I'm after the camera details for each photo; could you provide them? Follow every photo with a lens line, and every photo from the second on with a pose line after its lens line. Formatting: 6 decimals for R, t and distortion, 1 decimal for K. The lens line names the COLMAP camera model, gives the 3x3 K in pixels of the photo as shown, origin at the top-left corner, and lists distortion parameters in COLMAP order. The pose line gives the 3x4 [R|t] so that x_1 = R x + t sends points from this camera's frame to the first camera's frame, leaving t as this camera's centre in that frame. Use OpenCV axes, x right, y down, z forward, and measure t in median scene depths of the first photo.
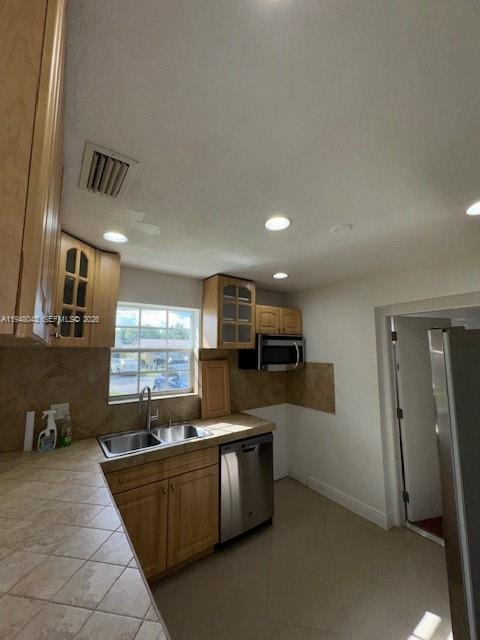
lens RADIAL K [[255.1, 0, 240.0], [0, 255.1, 320.0], [0, 0, 1]] dist [-0.002905, -0.000150]
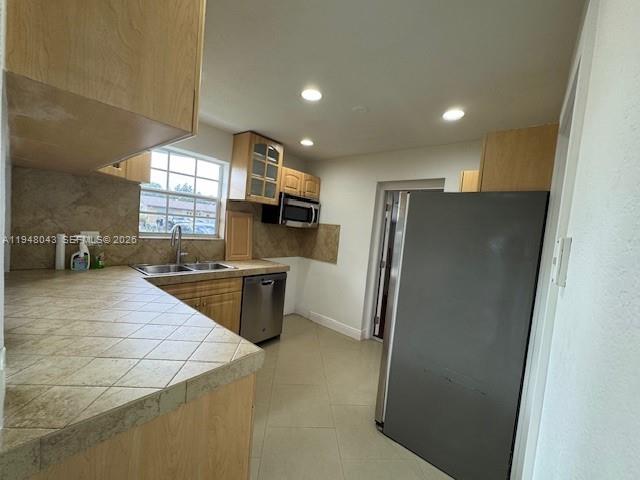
lens RADIAL K [[255.1, 0, 320.0], [0, 255.1, 240.0], [0, 0, 1]] dist [-0.002905, -0.000150]
pose [[0.963469, 0.078169, 0.256158, -0.041597], [-0.123163, 0.978640, 0.164604, 0.054136], [-0.237819, -0.190140, 0.952517, -0.173184]]
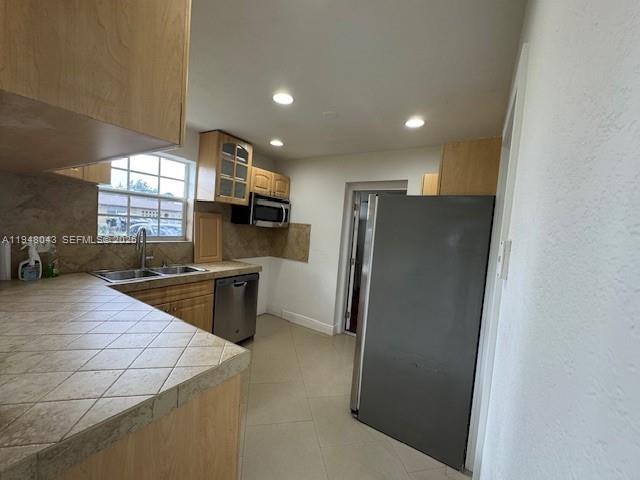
lens RADIAL K [[255.1, 0, 320.0], [0, 255.1, 240.0], [0, 0, 1]] dist [-0.002905, -0.000150]
pose [[0.924582, 0.053822, 0.377162, -0.067502], [-0.122037, 0.979648, 0.159364, 0.043408], [-0.360908, -0.193373, 0.912333, -0.189500]]
